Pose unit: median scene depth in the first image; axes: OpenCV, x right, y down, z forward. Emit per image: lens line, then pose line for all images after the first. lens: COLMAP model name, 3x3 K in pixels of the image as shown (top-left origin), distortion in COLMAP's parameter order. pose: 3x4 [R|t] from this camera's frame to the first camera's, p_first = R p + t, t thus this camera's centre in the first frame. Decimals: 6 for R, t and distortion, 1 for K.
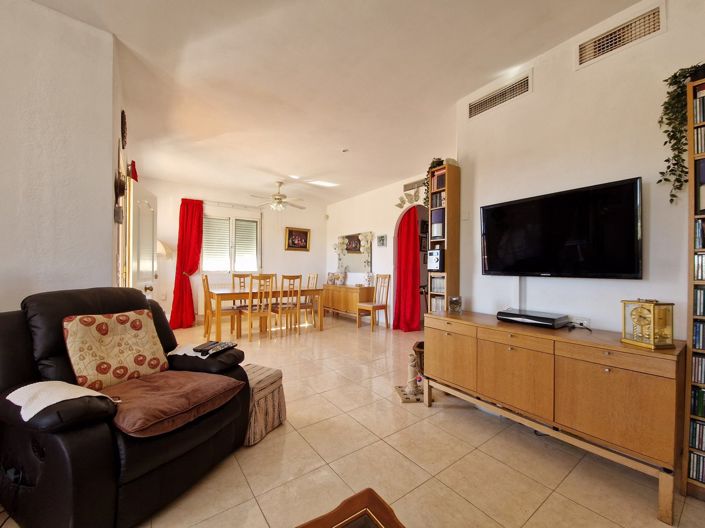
lens RADIAL K [[285.5, 0, 344.6], [0, 285.5, 268.3], [0, 0, 1]] dist [-0.004168, -0.003637]
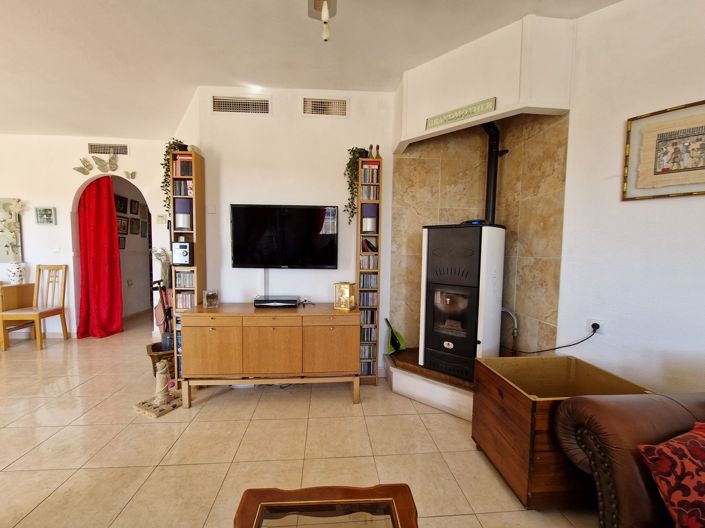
lens RADIAL K [[285.5, 0, 350.7], [0, 285.5, 268.7], [0, 0, 1]] dist [-0.004168, -0.003637]
pose [[0.504229, -0.054859, 0.861826, -0.213973], [-0.006792, 0.997697, 0.067482, -0.046866], [-0.863543, -0.039880, 0.502695, 0.060369]]
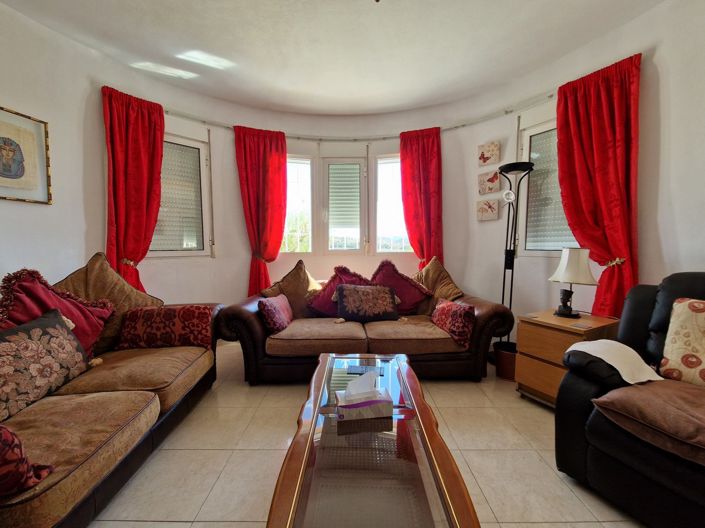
lens RADIAL K [[285.5, 0, 353.8], [0, 285.5, 268.3], [0, 0, 1]] dist [-0.004168, -0.003637]
pose [[-0.569984, 0.055544, -0.819776, 0.271360], [-0.005720, 0.997420, 0.071557, 0.003334], [0.821636, 0.045475, -0.568196, 0.370078]]
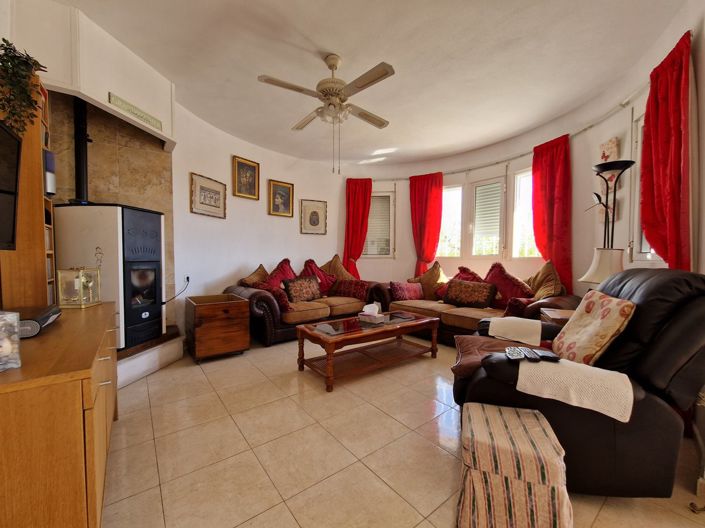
lens RADIAL K [[285.5, 0, 349.2], [0, 285.5, 265.3], [0, 0, 1]] dist [-0.004168, -0.003637]
pose [[-0.998796, -0.010072, -0.048014, 0.014067], [-0.011769, 0.999311, 0.035207, 0.026462], [0.047626, 0.035730, -0.998226, 1.224463]]
